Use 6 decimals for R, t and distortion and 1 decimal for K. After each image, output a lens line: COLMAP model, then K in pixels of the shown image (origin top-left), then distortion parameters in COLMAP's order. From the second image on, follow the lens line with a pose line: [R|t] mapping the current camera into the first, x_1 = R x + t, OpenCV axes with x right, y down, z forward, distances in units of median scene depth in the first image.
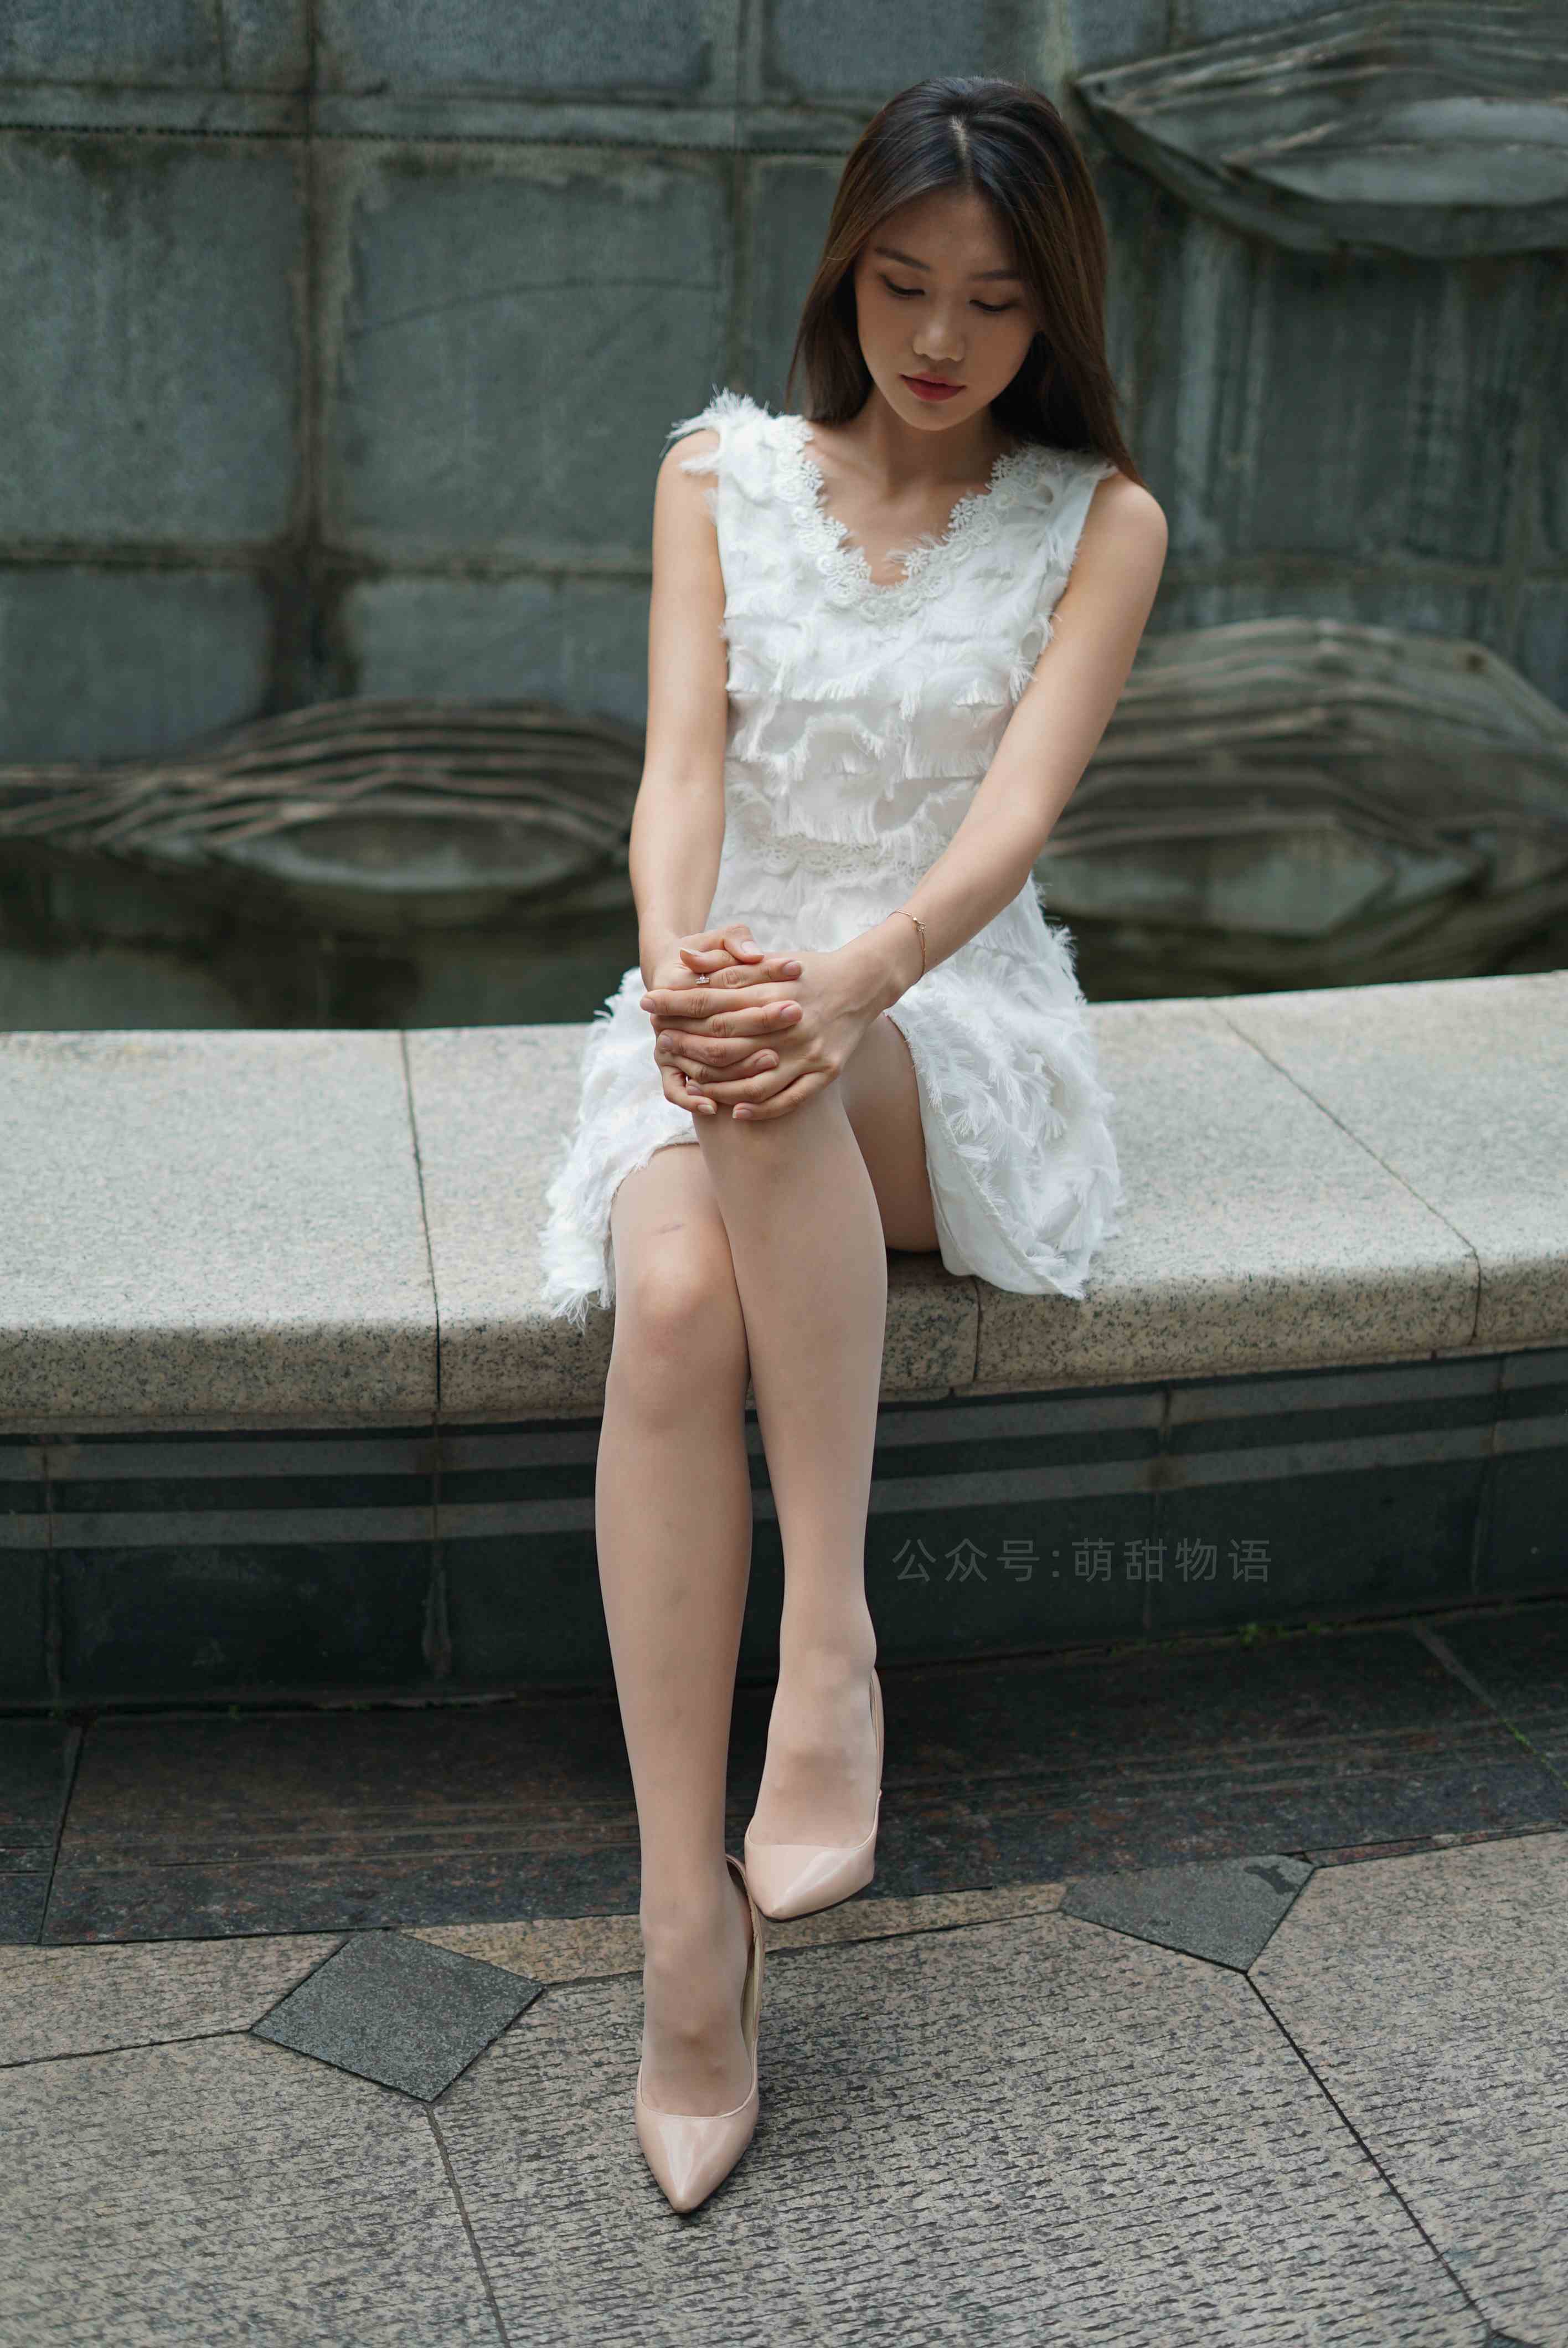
lens RADIAL K [[3443.1, 0, 779.7], [0, 3443.1, 1175.0], [0, 0, 1]] dist [-0.041859, 0.048023]
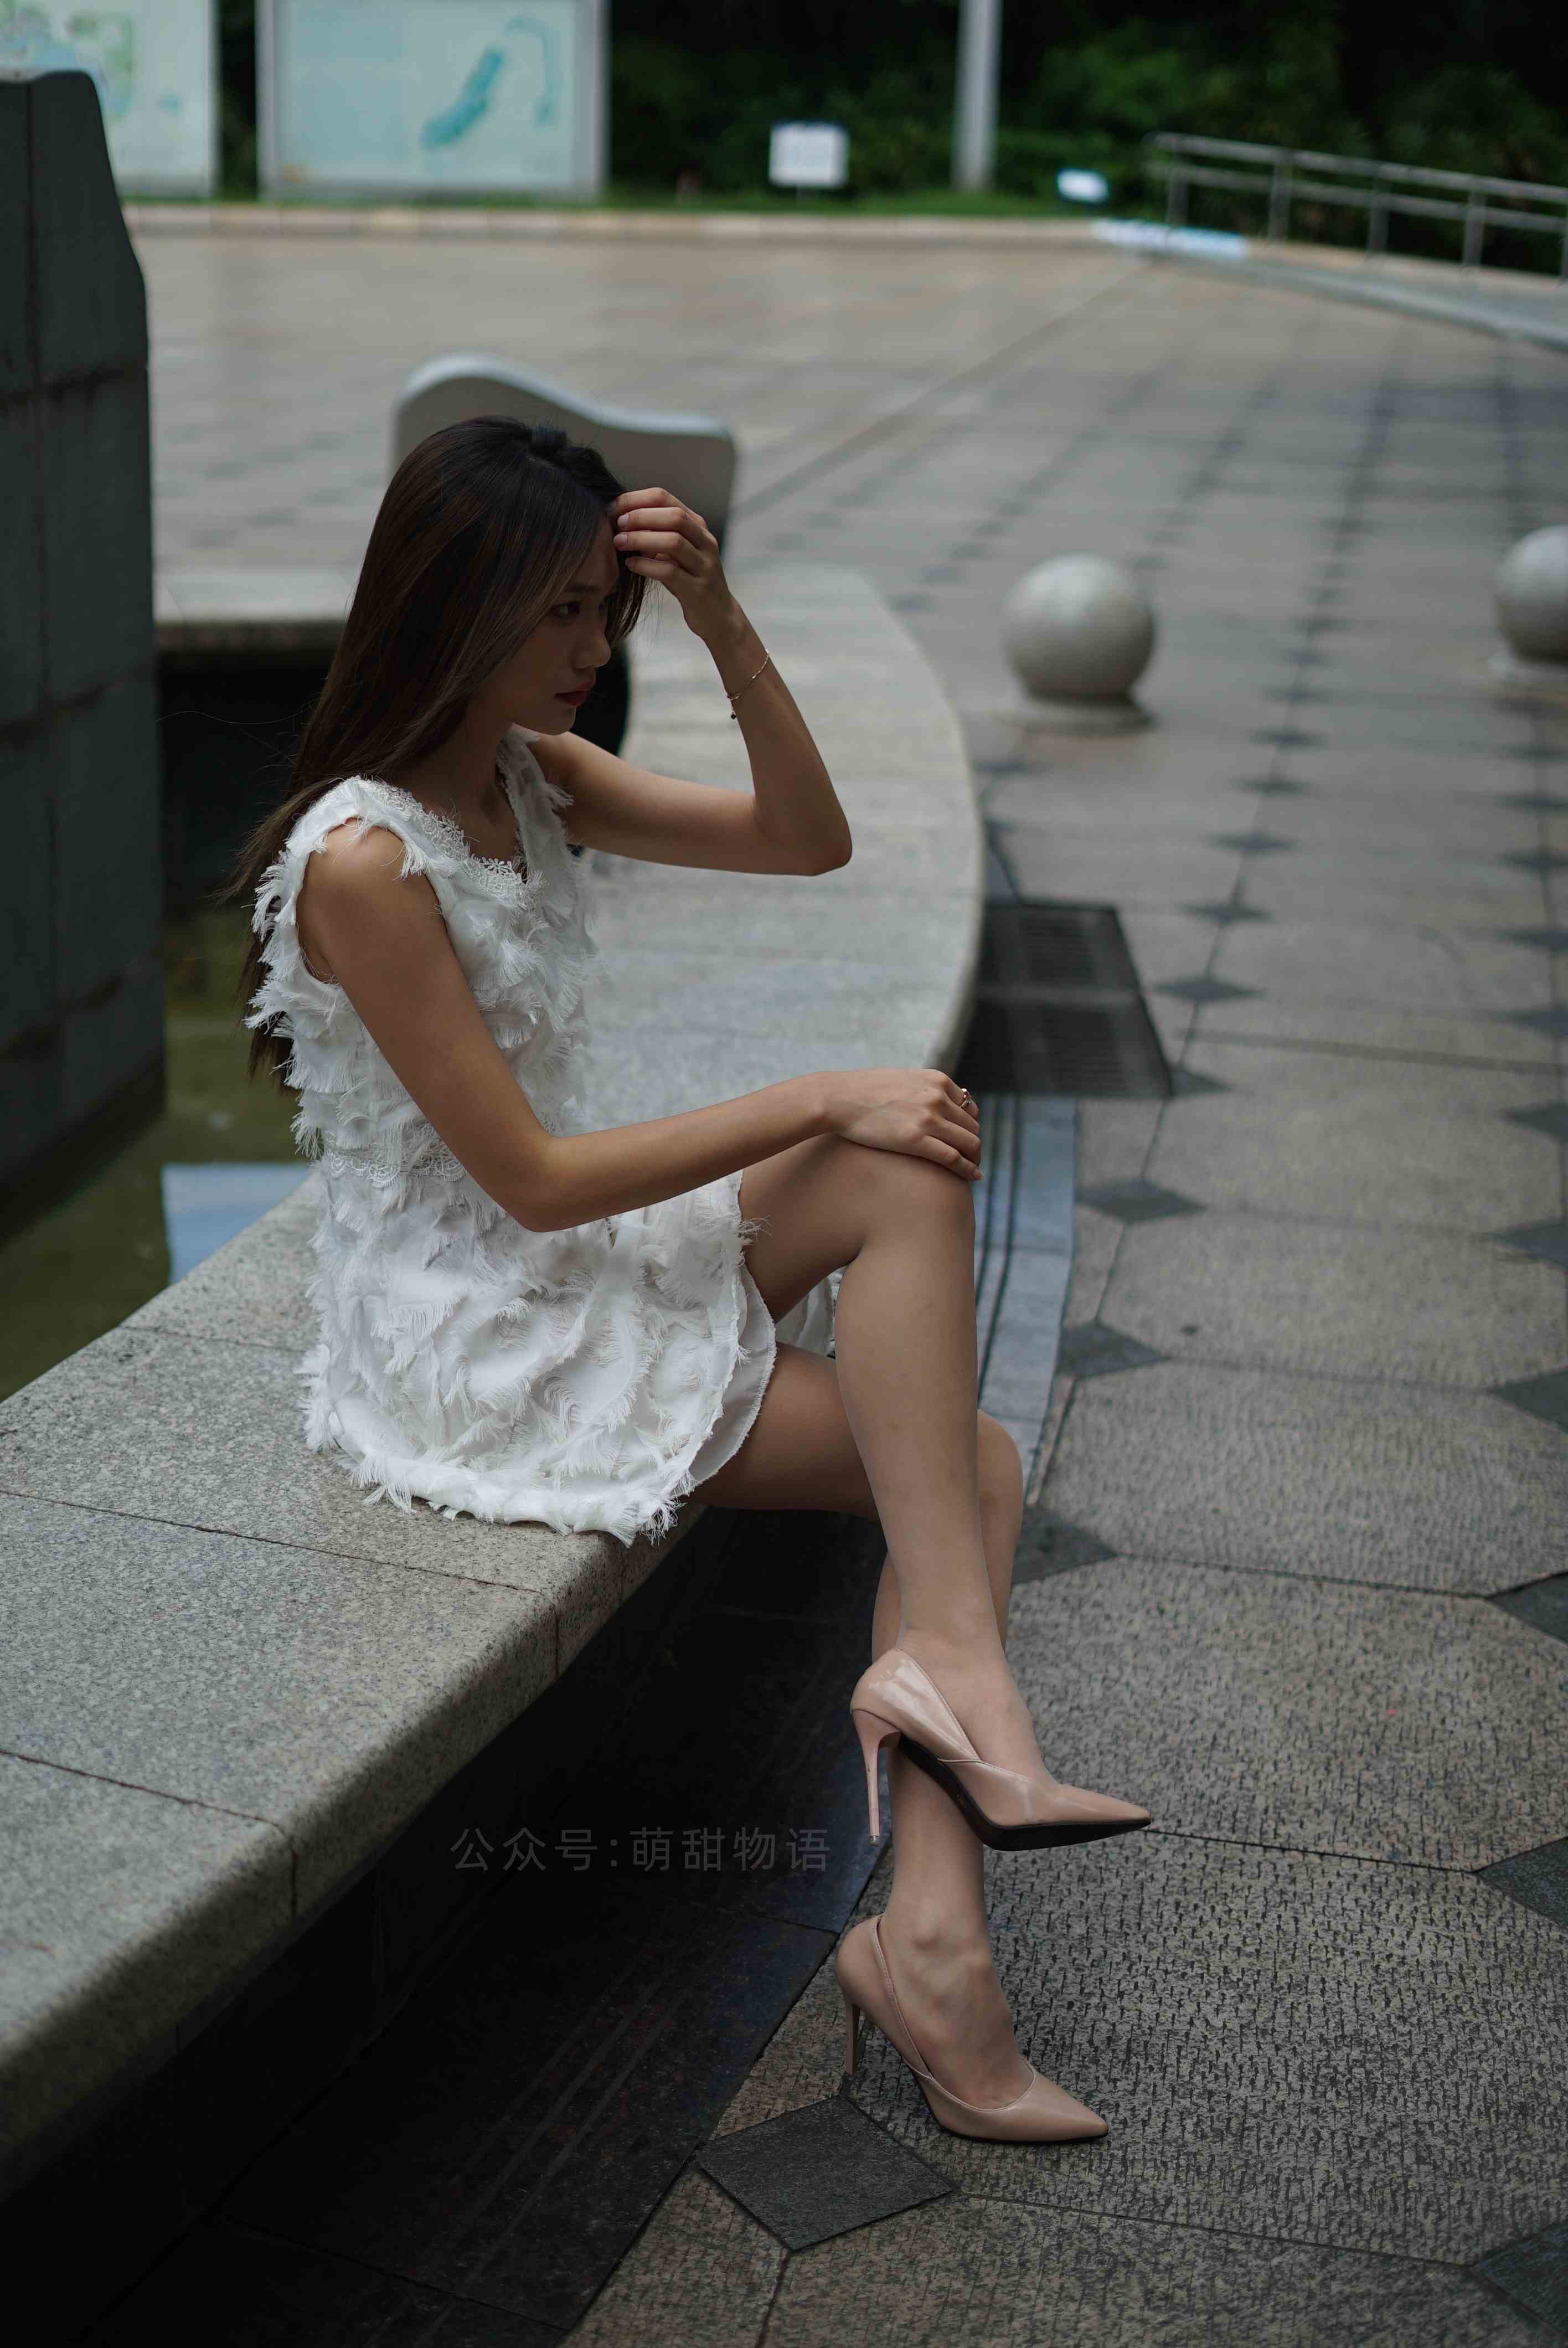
lens RADIAL K [[3443.1, 0, 779.7], [0, 3443.1, 1175.0], [0, 0, 1]] dist [-0.041859, 0.048023]
pose [[0.475109, -0.294025, 0.829349, -0.944776], [0.332507, 0.932628, 0.140157, -0.212950], [-0.814684, 0.209174, 0.540866, 0.359846]]
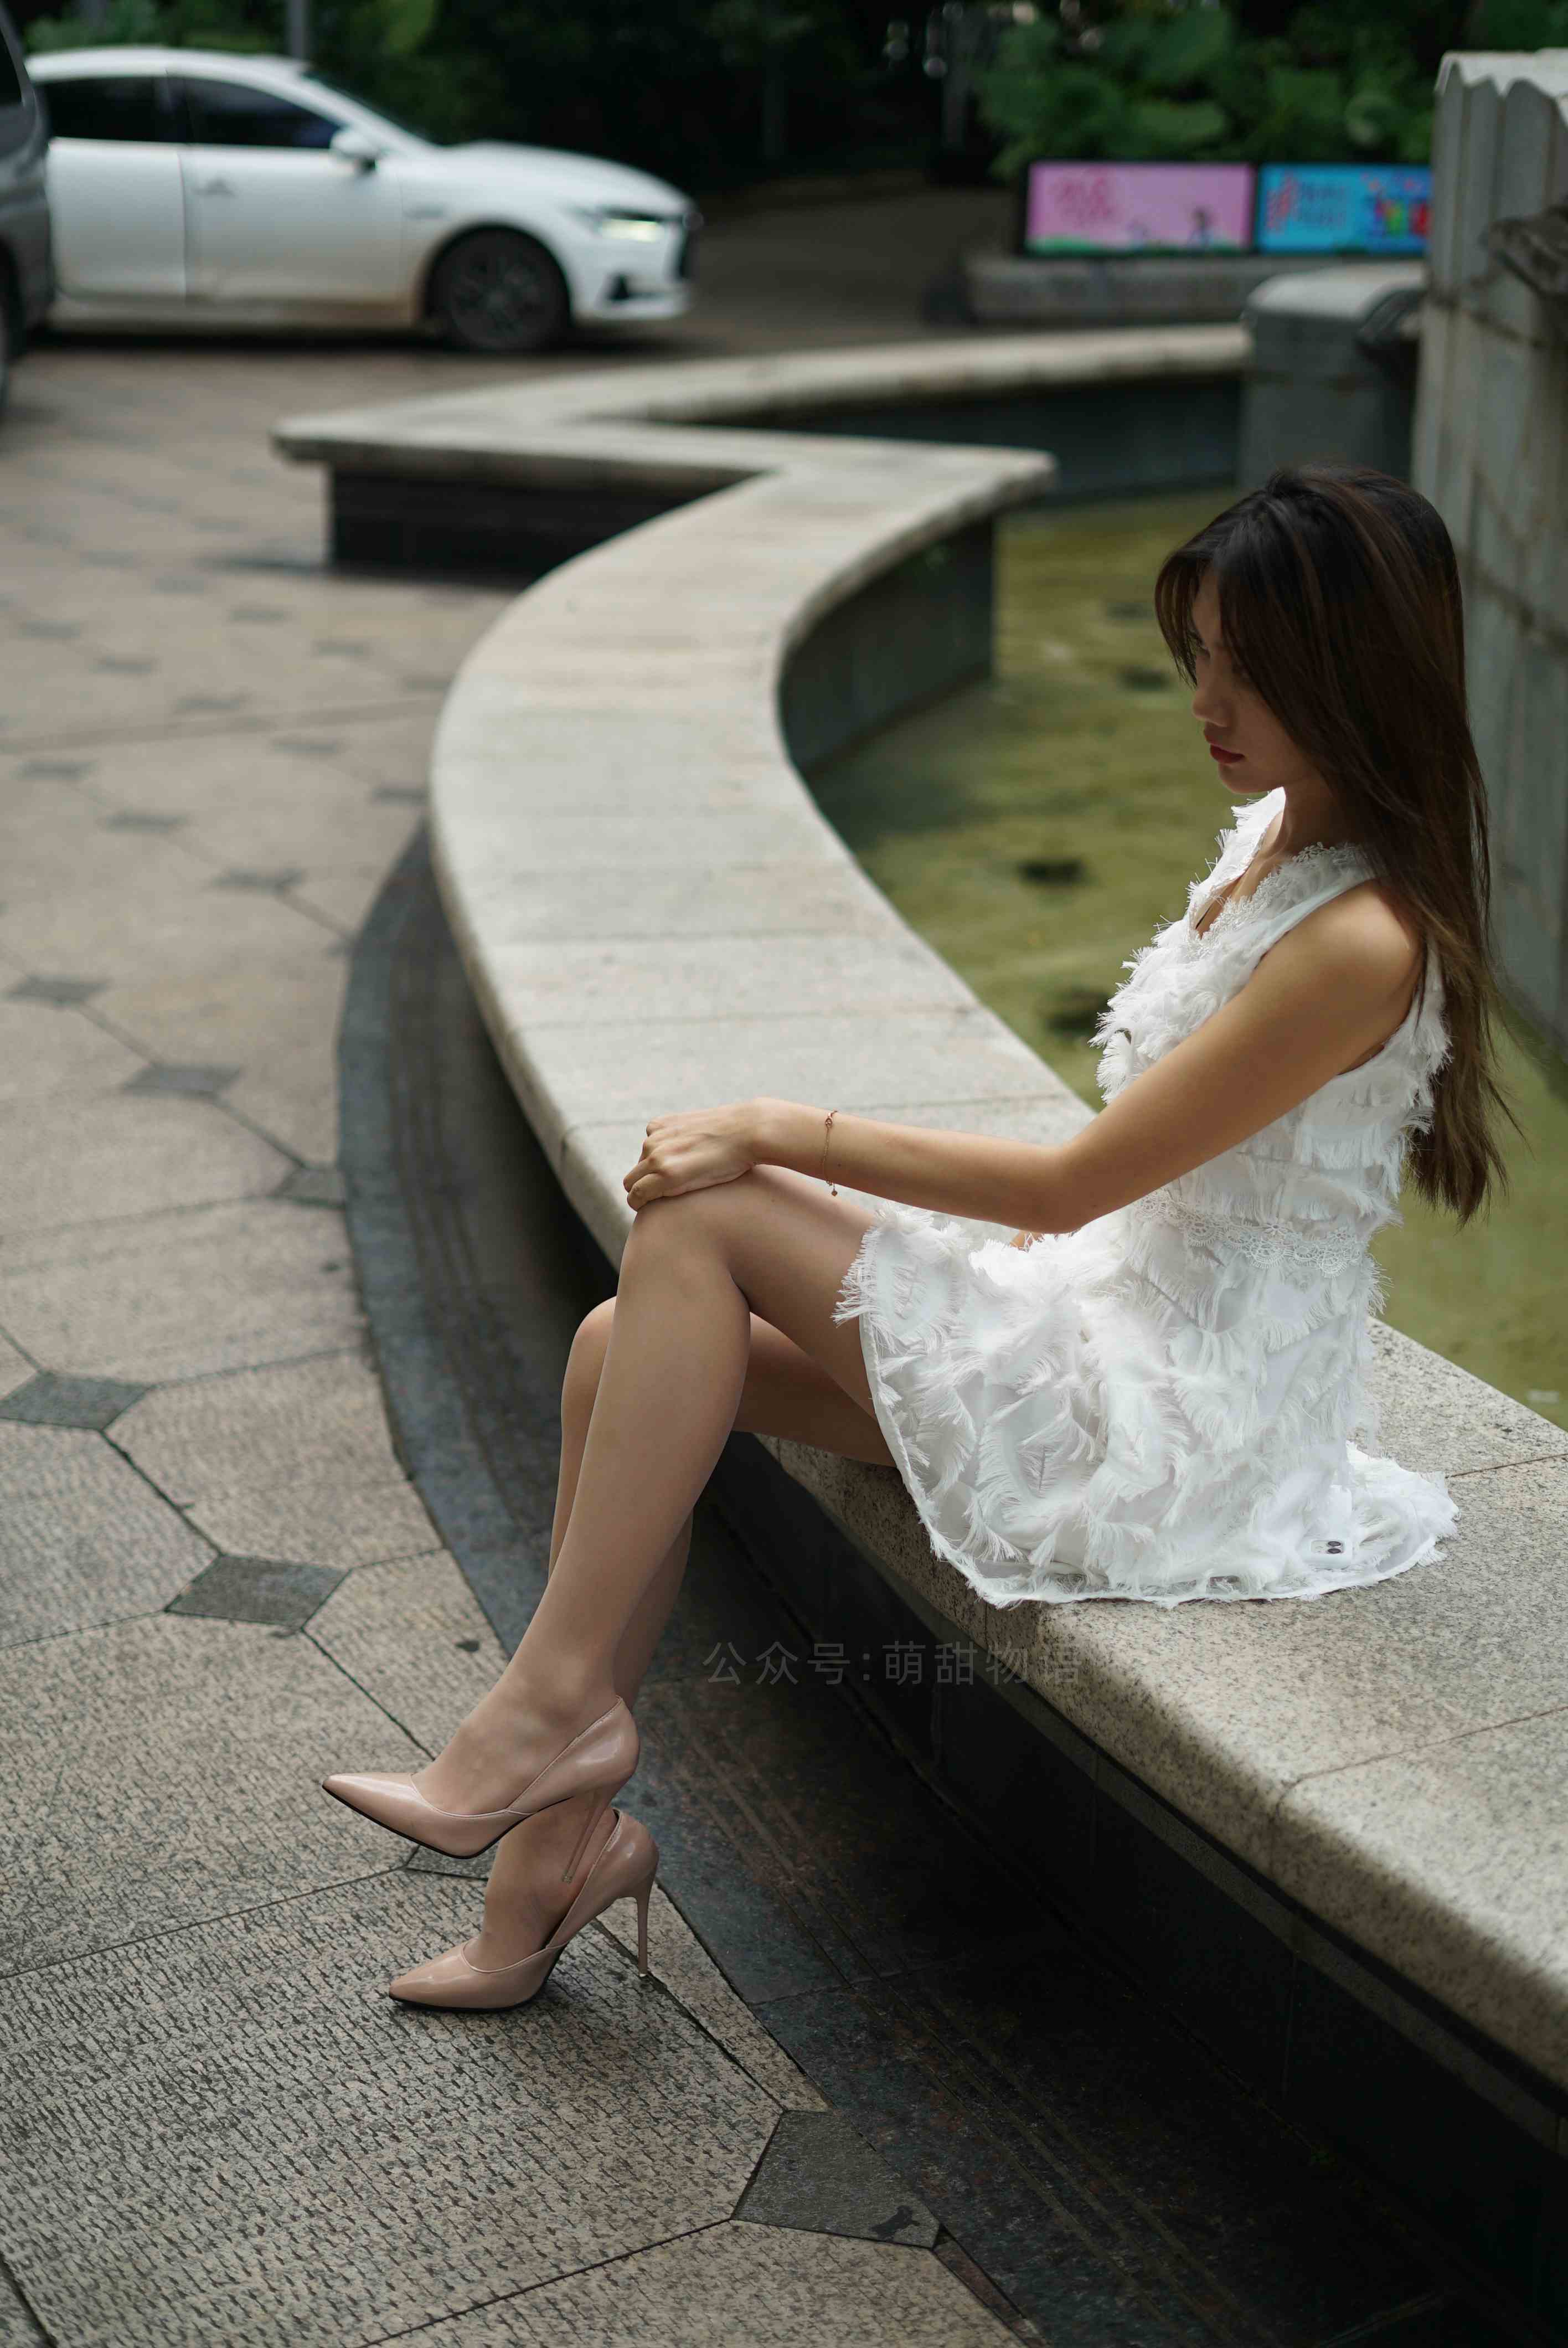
lens RADIAL K [[3443.1, 0, 779.7], [0, 3443.1, 1175.0], [0, 0, 1]] dist [-0.041859, 0.048023]
pose [[0.229378, 0.274403, -0.933857, 1.069262], [-0.380351, 0.908421, 0.173506, -0.250360], [0.895946, 0.315395, 0.312741, 0.618290]]
